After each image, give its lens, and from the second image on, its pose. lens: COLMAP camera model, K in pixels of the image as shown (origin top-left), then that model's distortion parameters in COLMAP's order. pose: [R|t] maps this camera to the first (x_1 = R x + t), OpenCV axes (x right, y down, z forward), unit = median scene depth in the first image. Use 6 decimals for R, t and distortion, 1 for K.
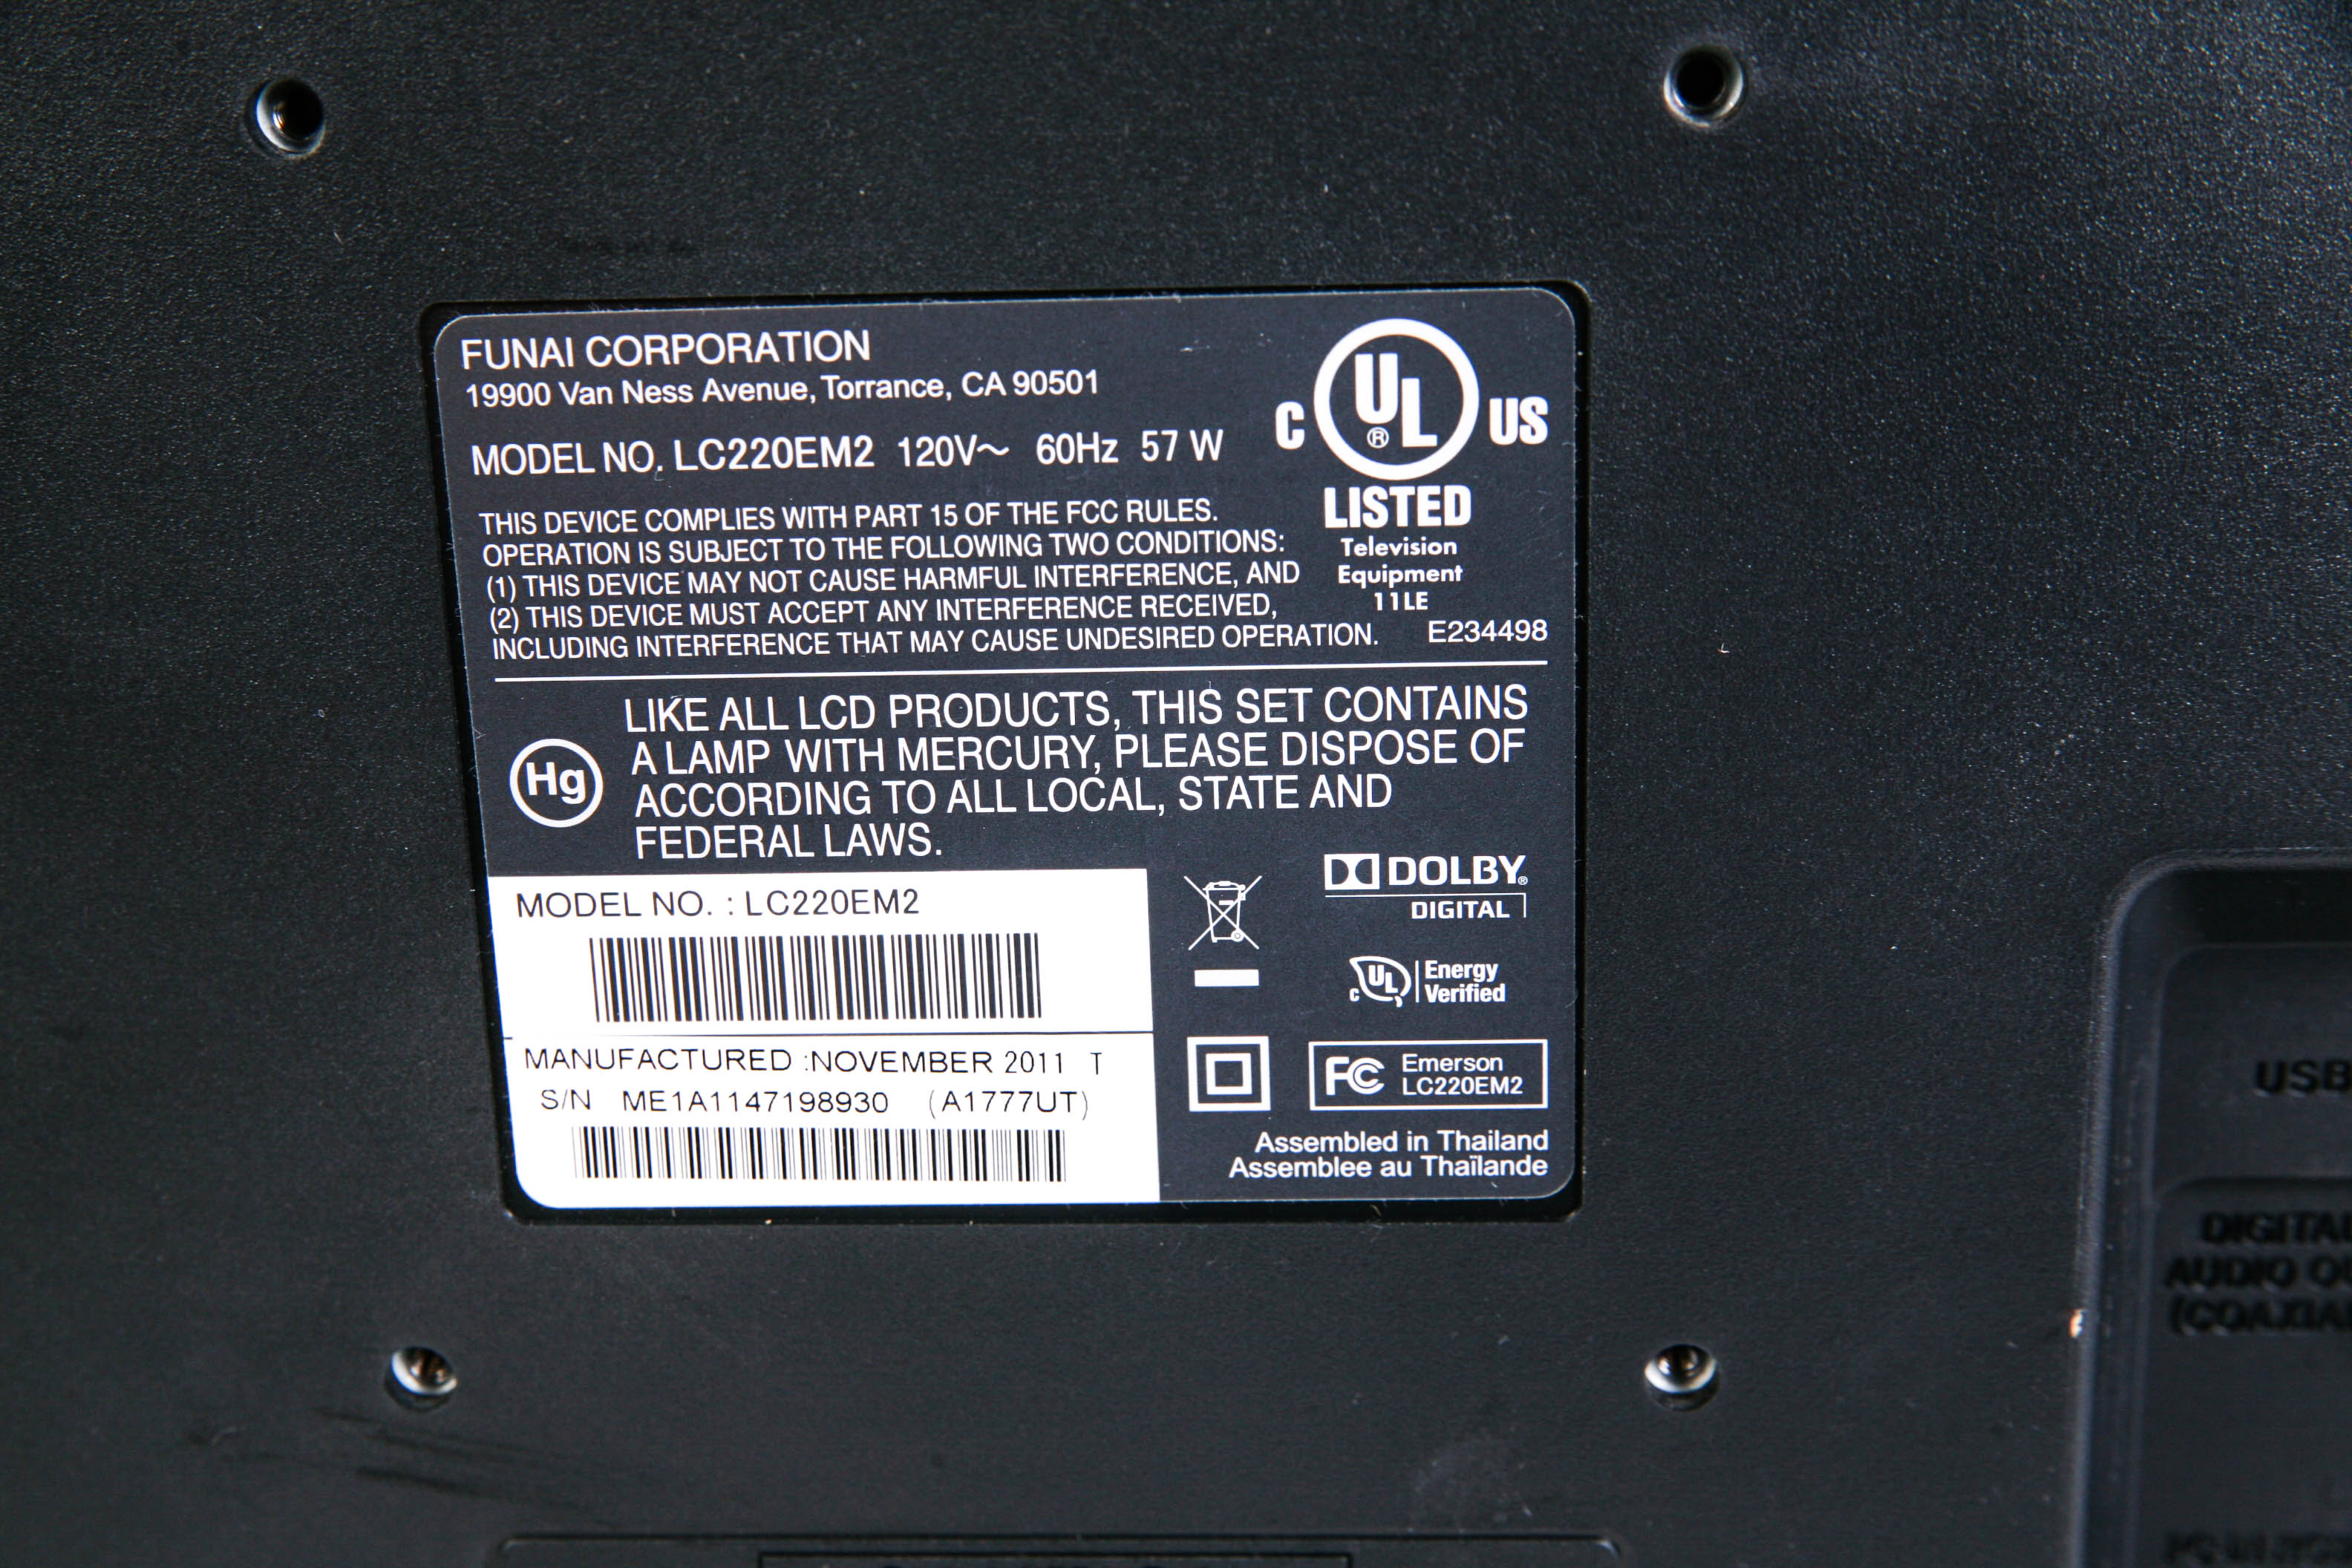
lens RADIAL K [[4393.5, 0, 1176.5], [0, 4393.5, 783.3], [0, 0, 1]] dist [-0.032347, 0.000000]
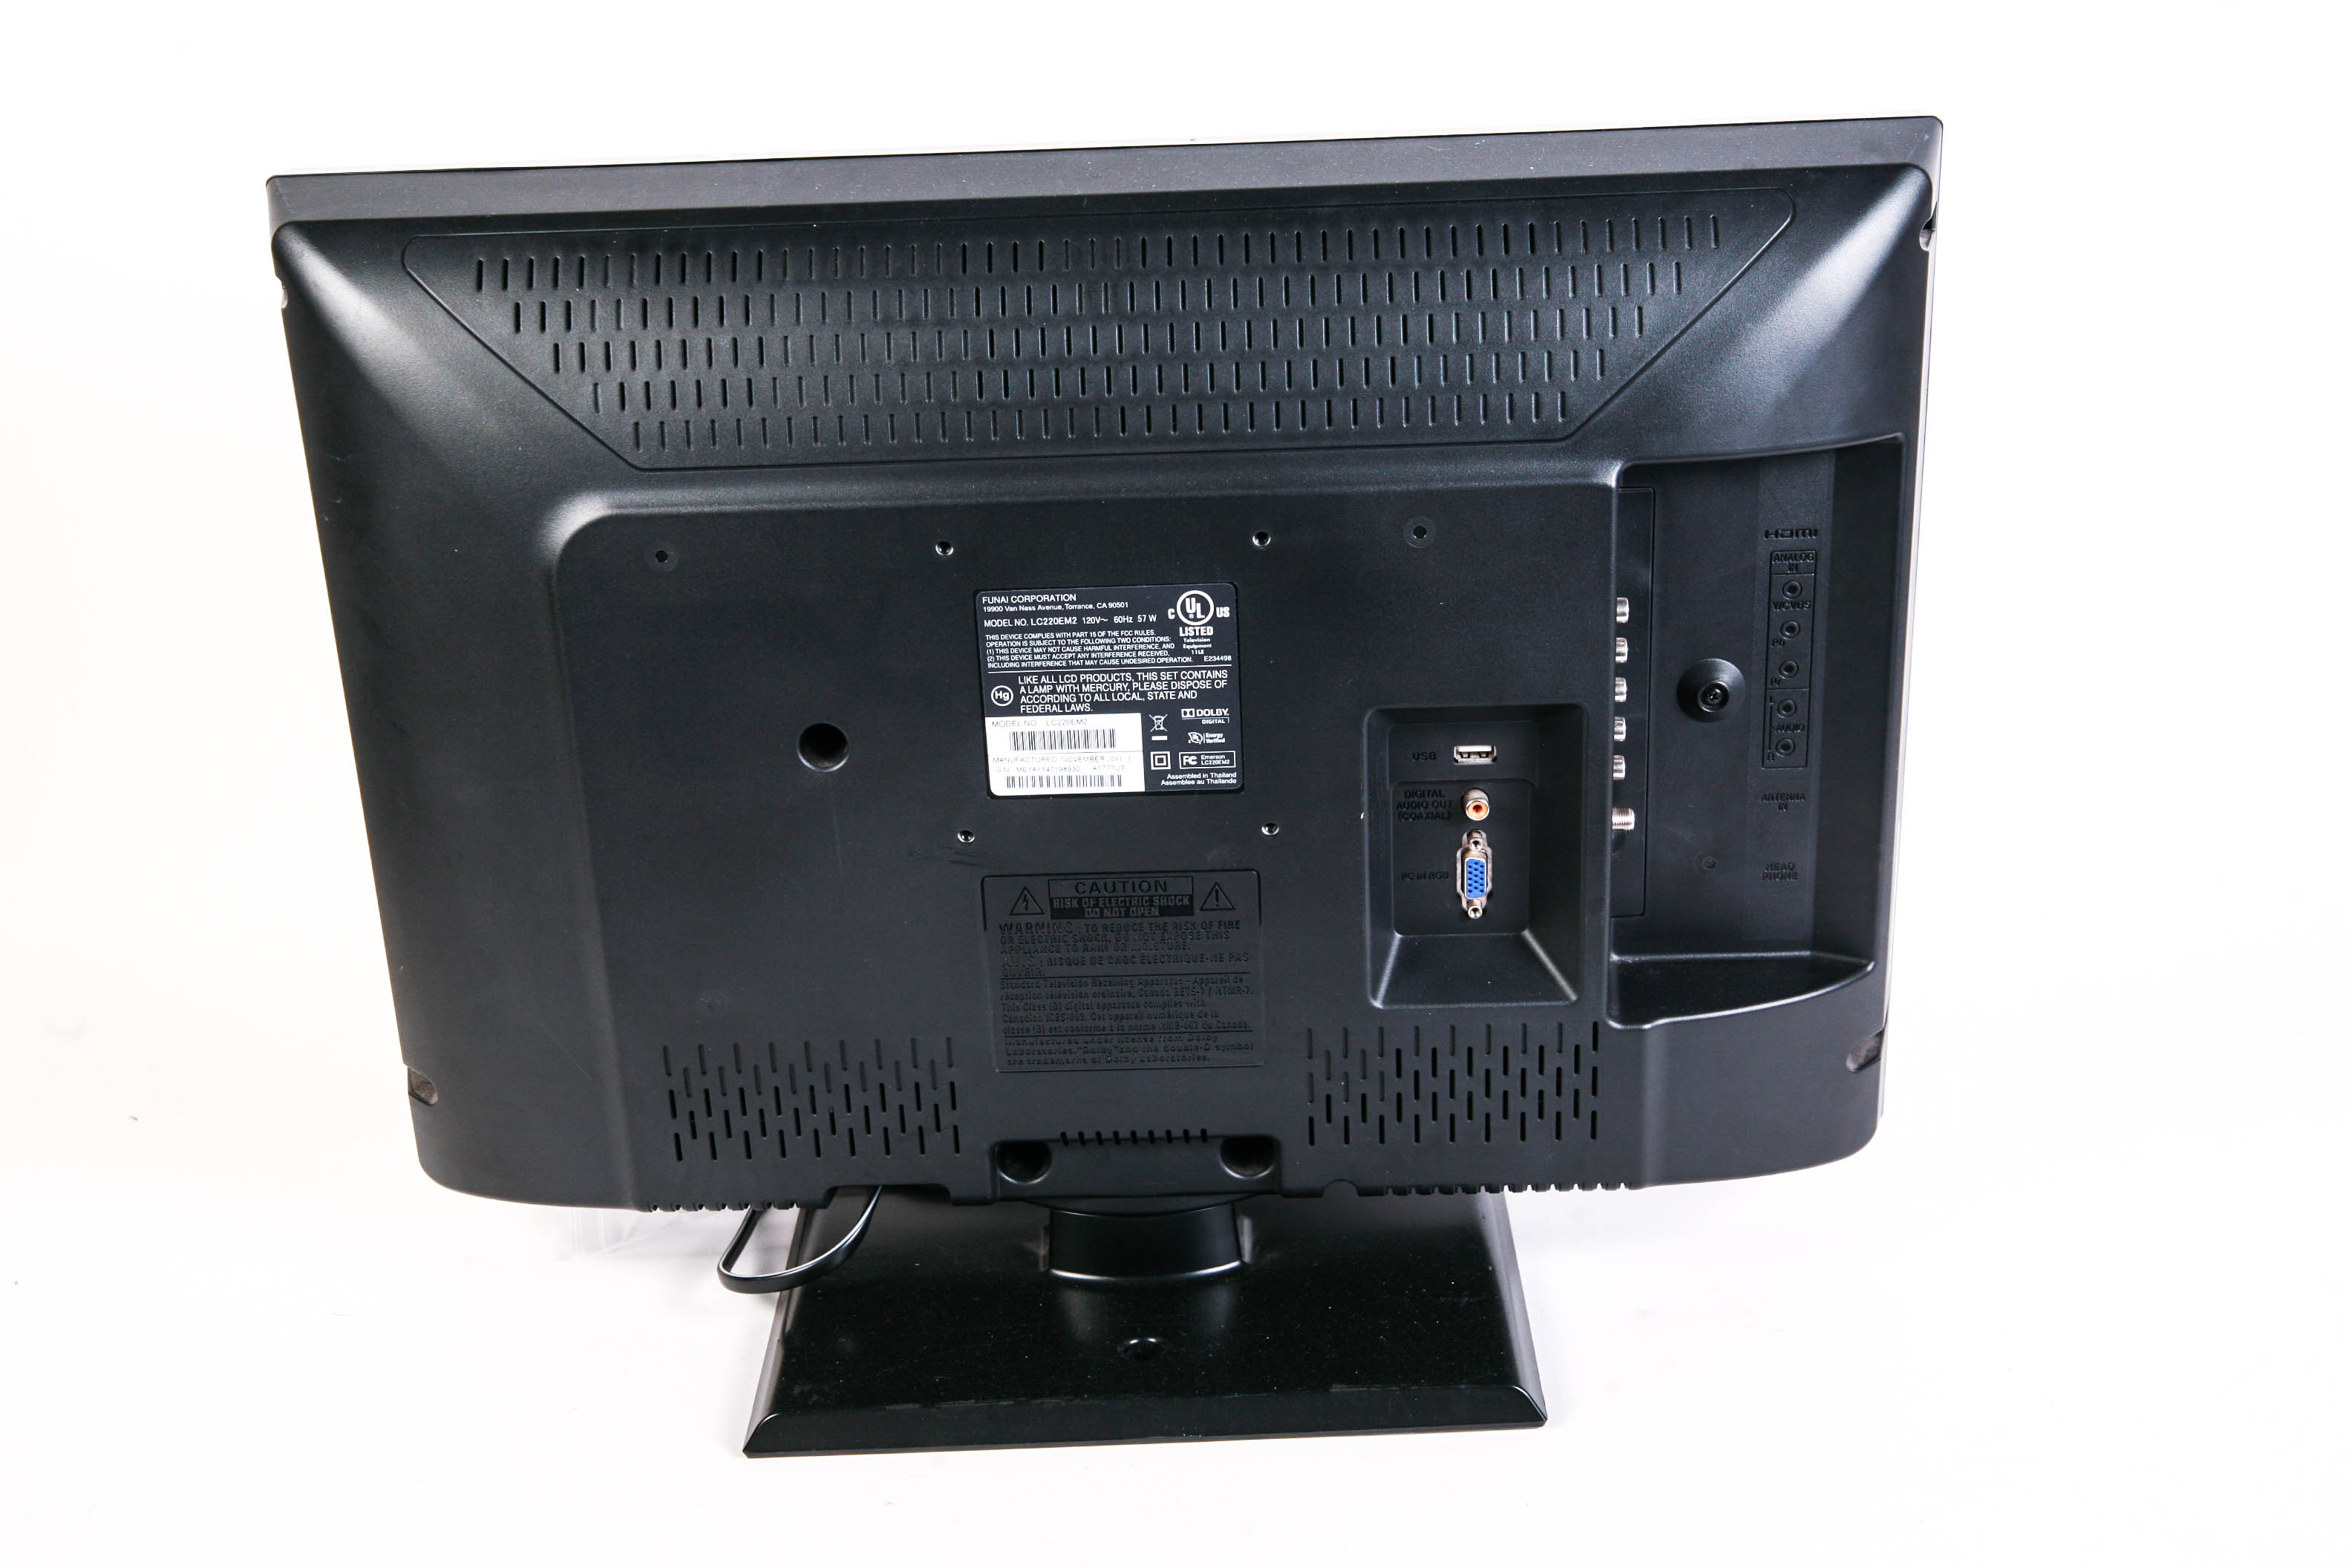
lens RADIAL K [[3186.0, 0, 1176.3], [0, 3186.0, 783.9], [0, 0, 1]] dist [-0.000888, 0.000000]
pose [[0.999714, -0.019052, 0.014458, -0.018044], [0.017938, 0.997124, 0.073639, -0.140572], [-0.015819, -0.073359, 0.997180, -2.113519]]
